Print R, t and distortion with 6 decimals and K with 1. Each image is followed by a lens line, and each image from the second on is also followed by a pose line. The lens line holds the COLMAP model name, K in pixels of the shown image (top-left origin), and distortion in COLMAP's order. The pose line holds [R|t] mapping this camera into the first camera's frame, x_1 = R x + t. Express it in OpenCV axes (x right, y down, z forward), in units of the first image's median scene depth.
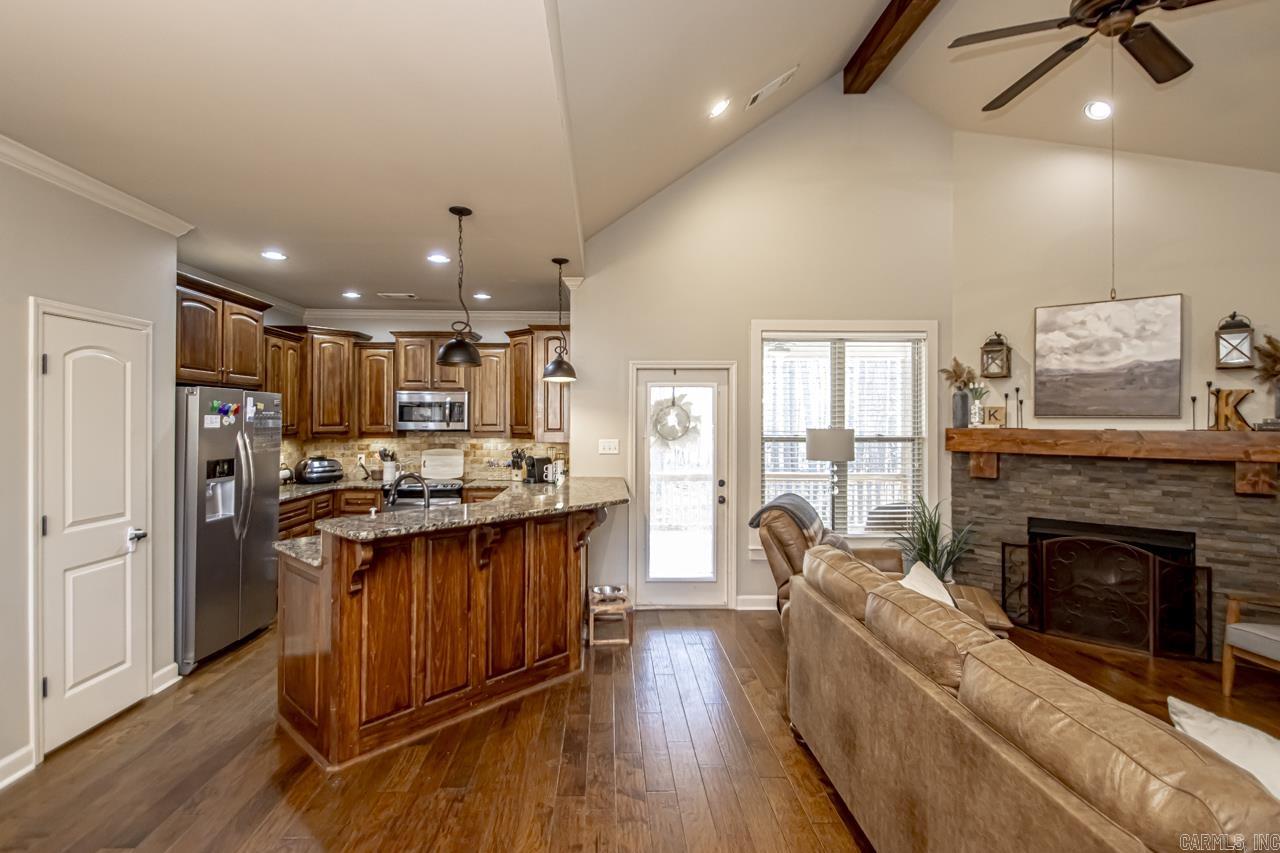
lens RADIAL K [[609.1, 0, 607.7], [0, 609.1, 417.3], [0, 0, 1]] dist [0.016979, -0.004944]
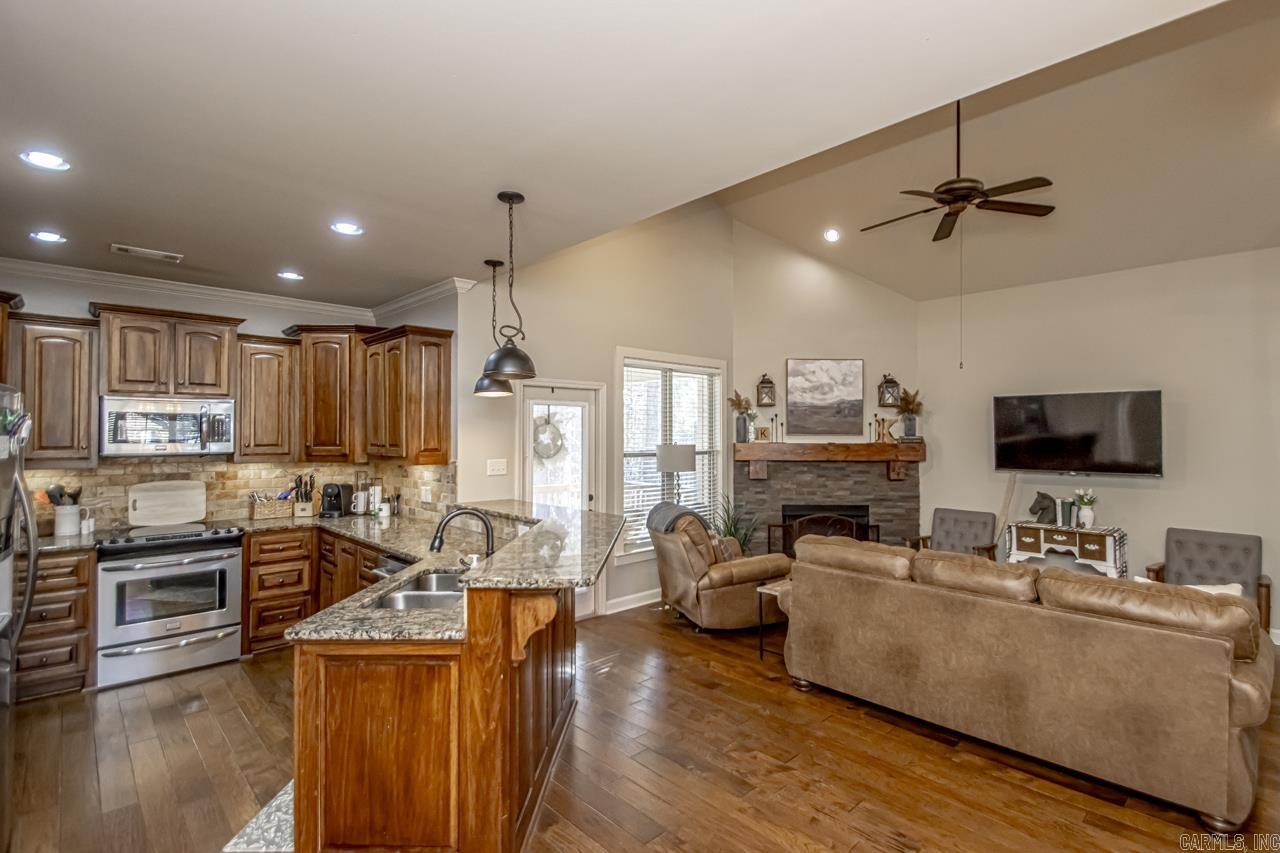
lens RADIAL K [[609.1, 0, 636.0], [0, 609.1, 424.5], [0, 0, 1]] dist [0.016979, -0.004944]
pose [[0.731617, 0.008980, 0.681657, -0.526547], [-0.001483, 0.999932, -0.011581, -0.007229], [-0.681714, 0.007462, 0.731580, 0.193032]]
